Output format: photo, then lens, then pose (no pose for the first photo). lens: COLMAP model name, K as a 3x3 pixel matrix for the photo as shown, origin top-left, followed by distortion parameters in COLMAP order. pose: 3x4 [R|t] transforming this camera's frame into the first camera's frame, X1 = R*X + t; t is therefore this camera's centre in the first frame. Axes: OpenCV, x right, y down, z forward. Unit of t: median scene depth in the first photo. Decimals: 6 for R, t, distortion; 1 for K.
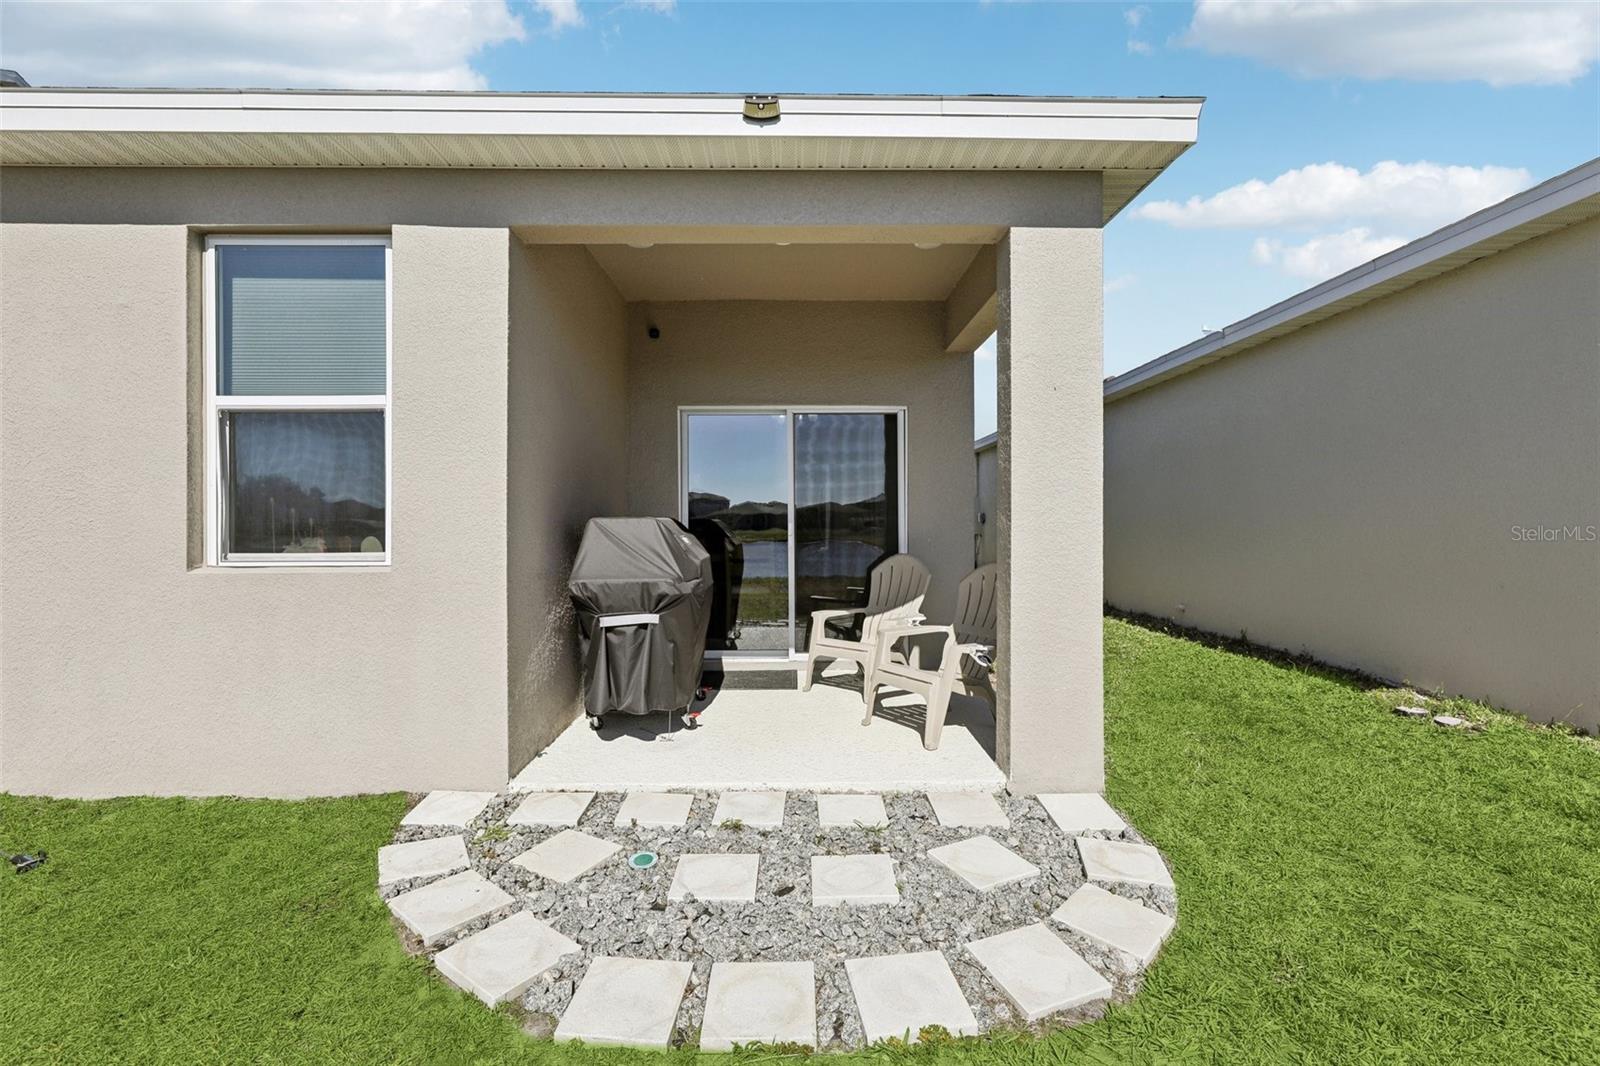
lens RADIAL K [[731.8, 0, 799.3], [0, 731.8, 520.4], [0, 0, 1]] dist [-0.009457, 0.005347]
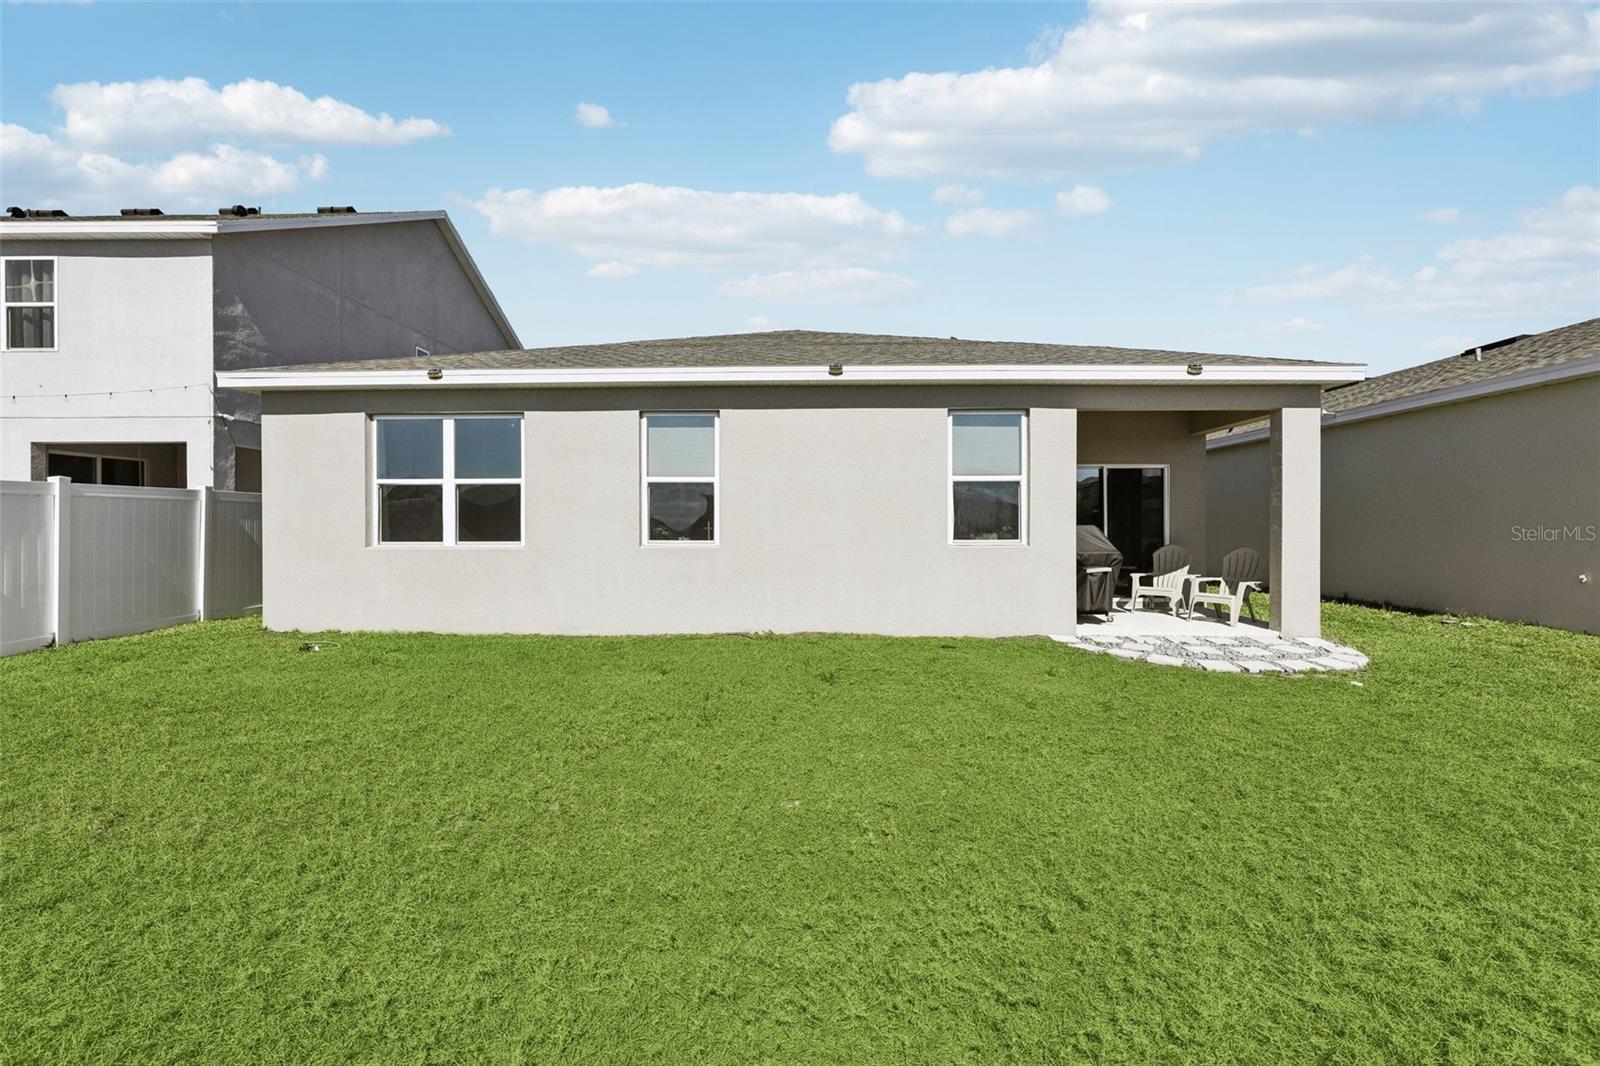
lens RADIAL K [[731.8, 0, 791.1], [0, 731.8, 530.9], [0, 0, 1]] dist [-0.009457, 0.005347]
pose [[0.999283, 0.003510, -0.037710, -1.208650], [-0.003088, 0.999932, 0.011250, -0.010453], [0.037747, -0.011126, 0.999225, -1.443113]]
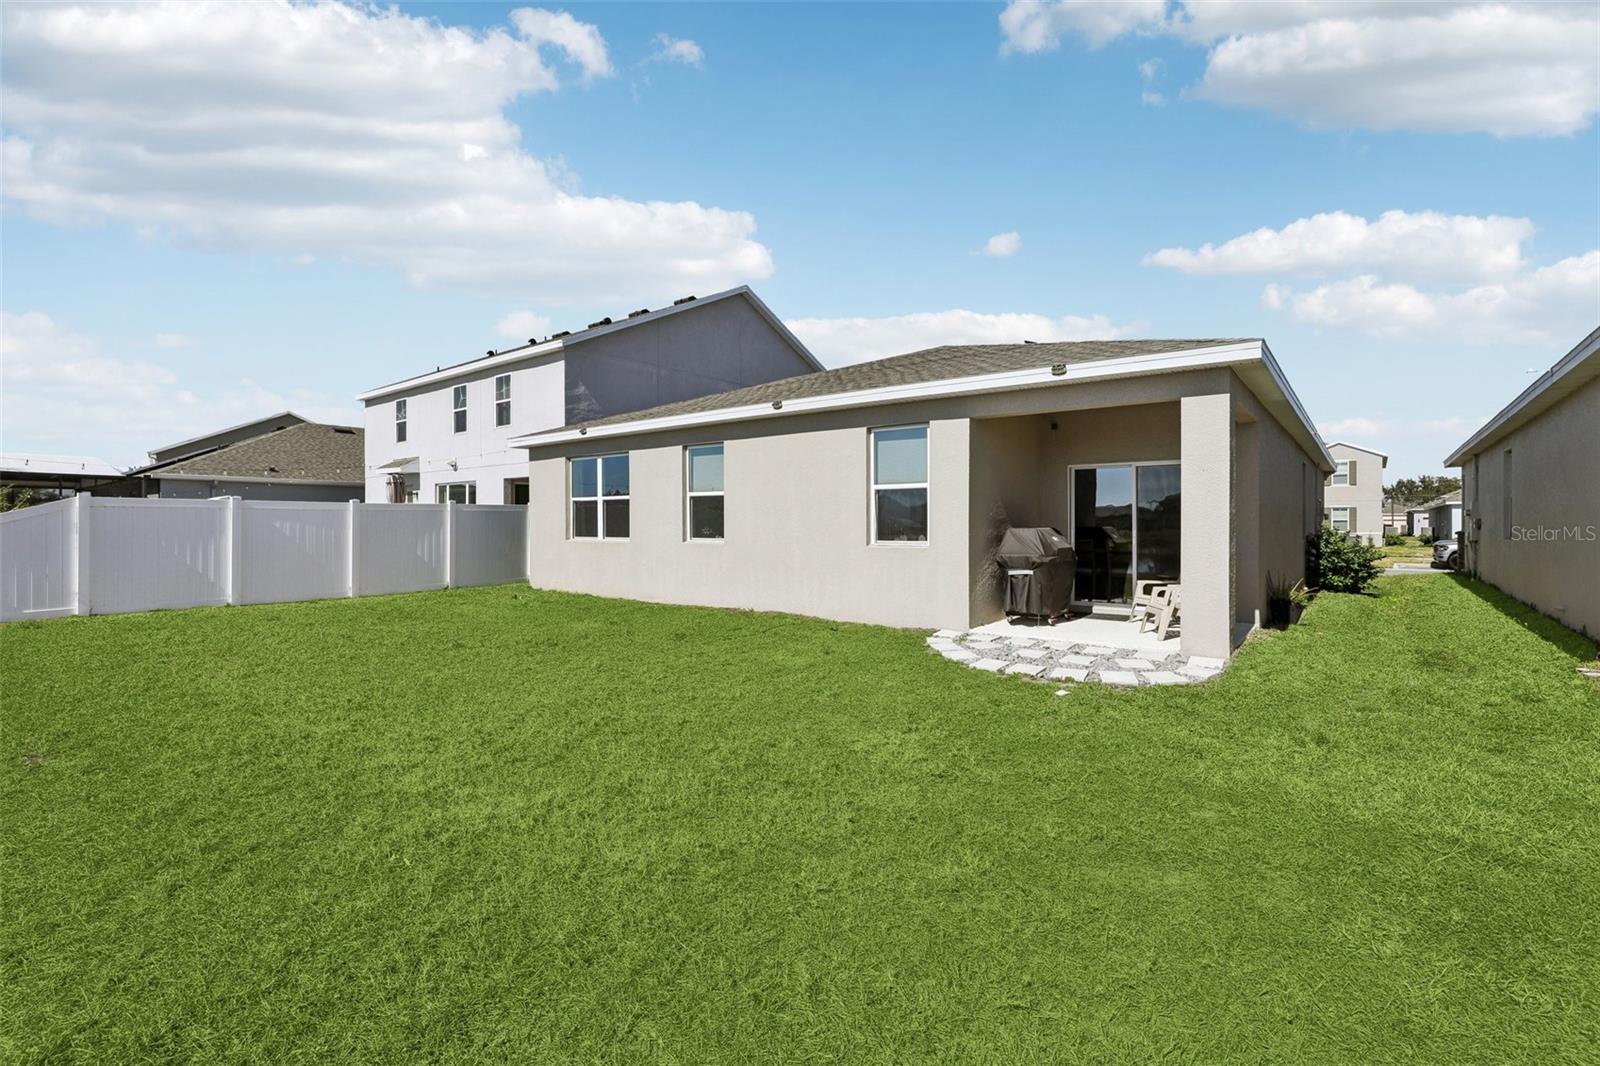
lens RADIAL K [[731.8, 0, 798.6], [0, 731.8, 527.0], [0, 0, 1]] dist [-0.009457, 0.005347]
pose [[0.782392, 0.005933, -0.622758, 0.721289], [-0.001223, 0.999967, 0.007990, -0.027744], [0.622785, -0.005489, 0.782374, -1.366734]]
